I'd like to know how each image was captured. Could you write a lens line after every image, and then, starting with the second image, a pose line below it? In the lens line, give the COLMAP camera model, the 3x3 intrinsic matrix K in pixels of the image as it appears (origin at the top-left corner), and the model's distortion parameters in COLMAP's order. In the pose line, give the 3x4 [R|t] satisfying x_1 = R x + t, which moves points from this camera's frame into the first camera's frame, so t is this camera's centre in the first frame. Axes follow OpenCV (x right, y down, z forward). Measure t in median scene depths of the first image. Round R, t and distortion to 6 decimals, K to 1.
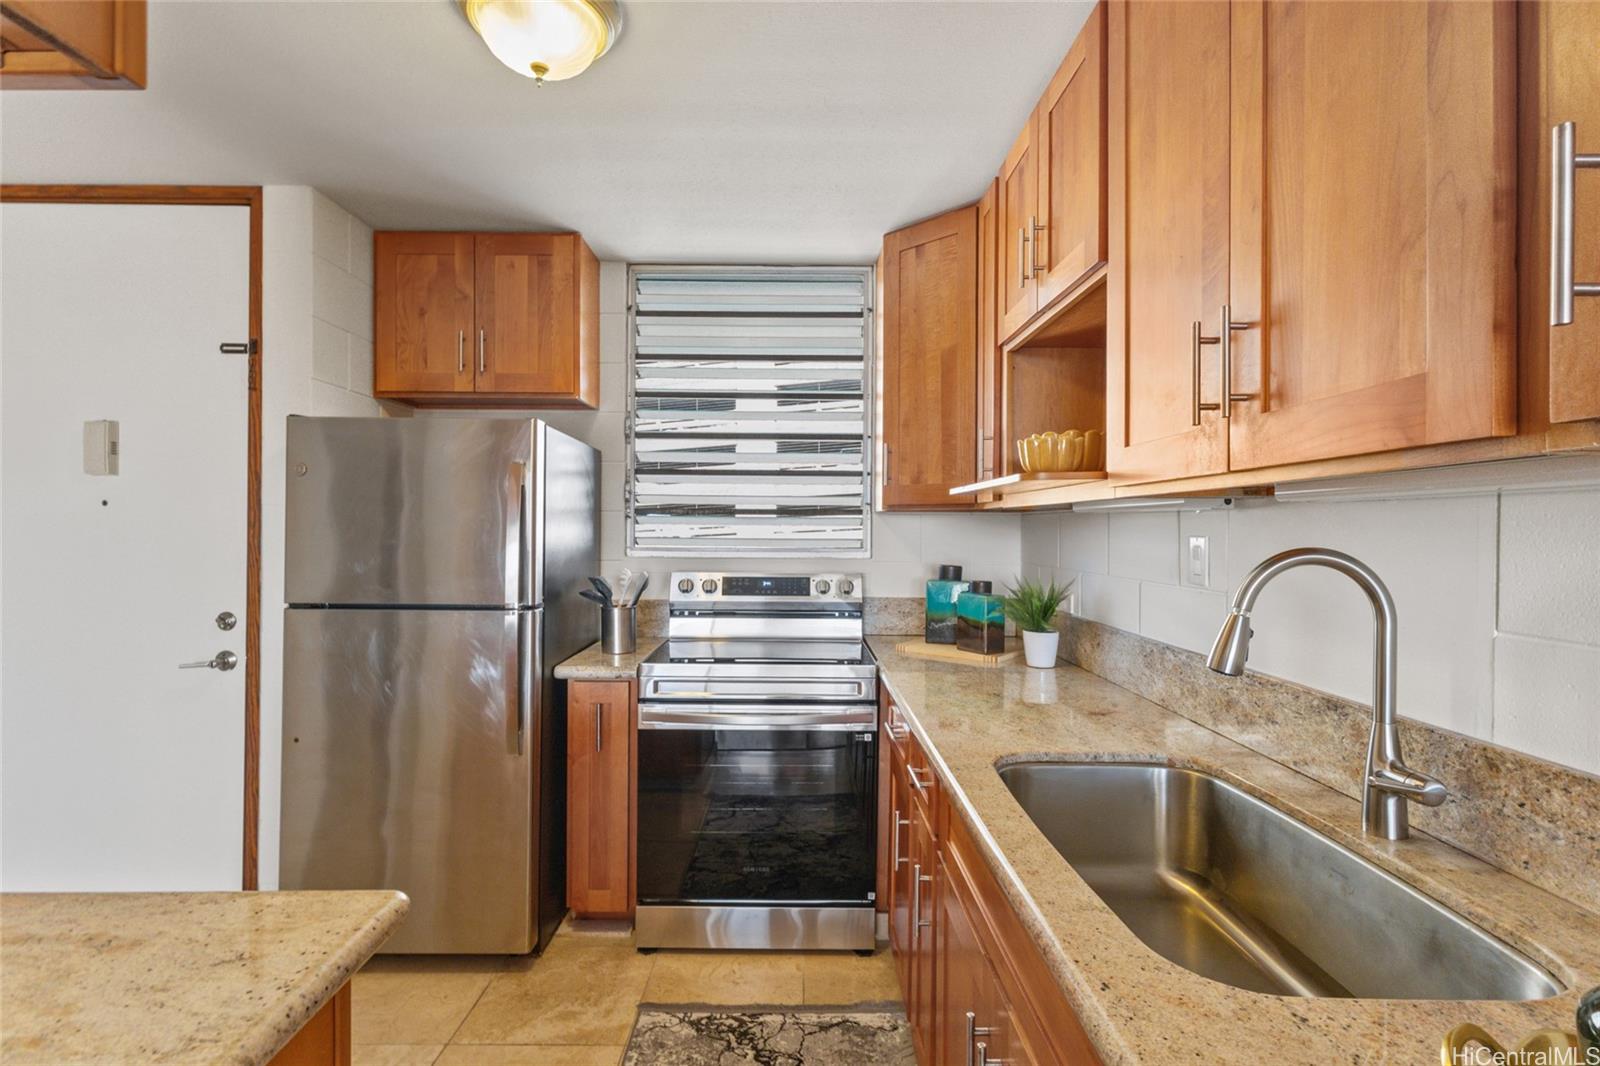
lens RADIAL K [[748.2, 0, 797.3], [0, 748.2, 527.2], [0, 0, 1]] dist [0.000534, -0.000155]
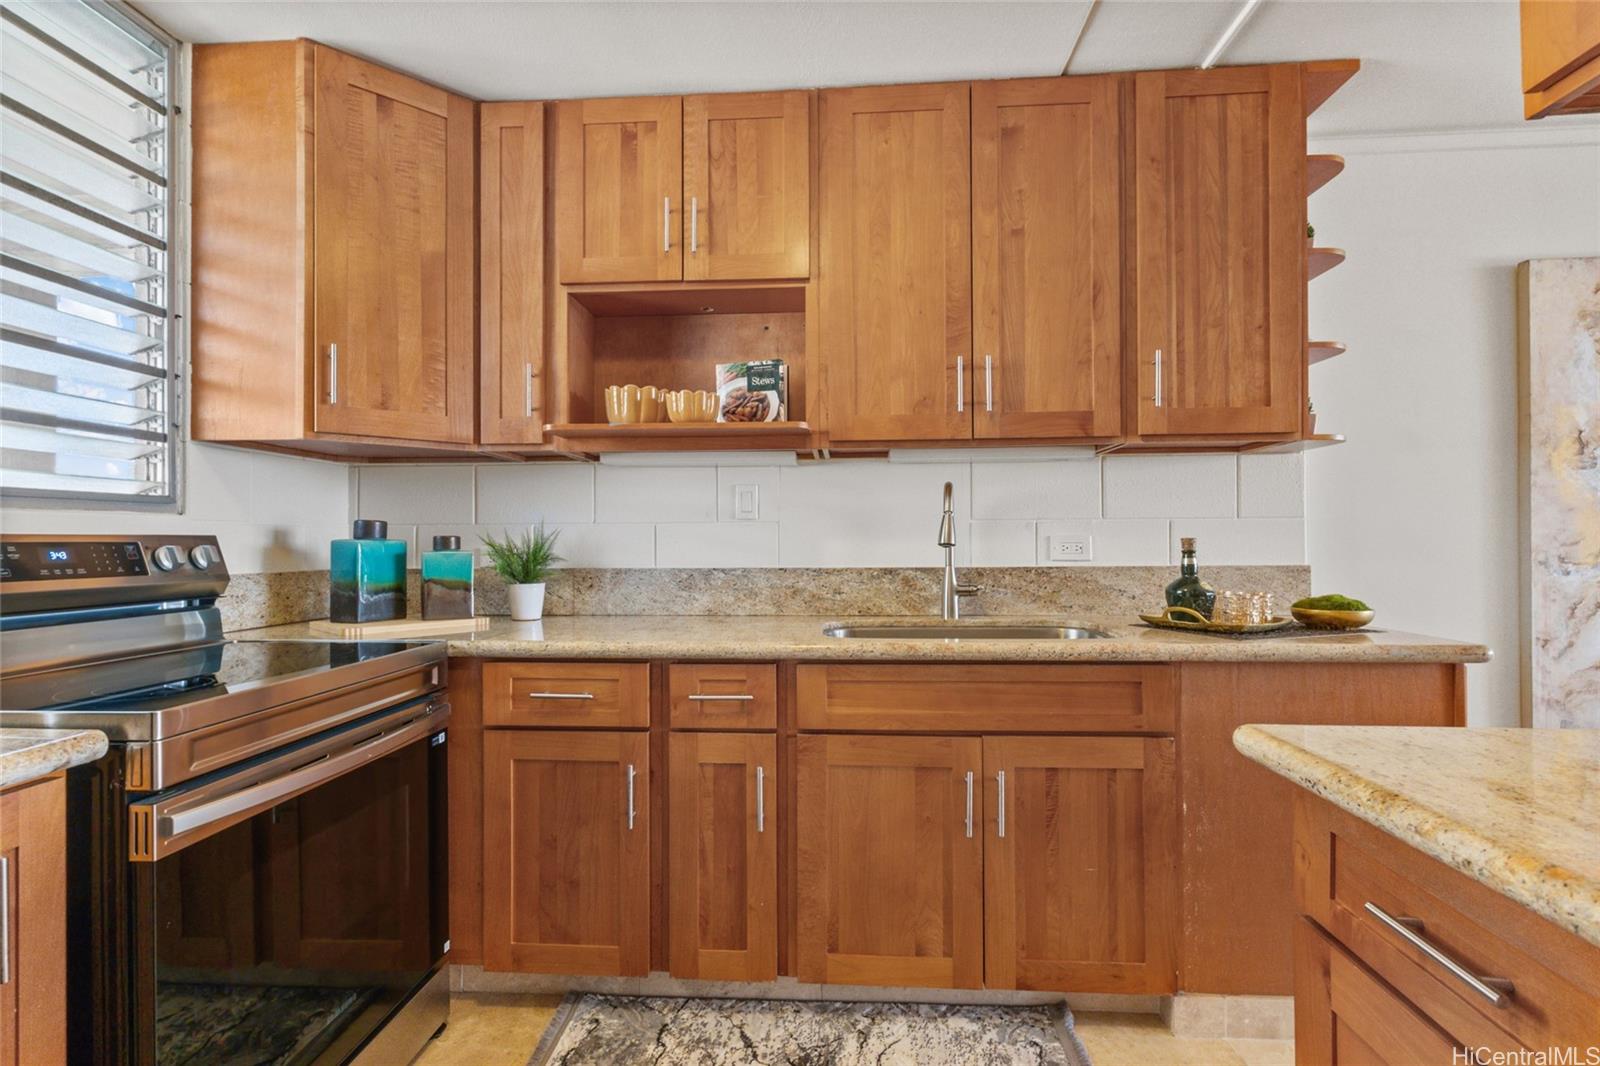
lens RADIAL K [[748.2, 0, 798.7], [0, 748.2, 537.1], [0, 0, 1]] dist [0.000534, -0.000155]
pose [[0.065698, -0.001159, 0.997839, -0.744375], [0.004029, 0.999991, 0.000896, 0.095345], [-0.997831, 0.003962, 0.065703, 0.702759]]
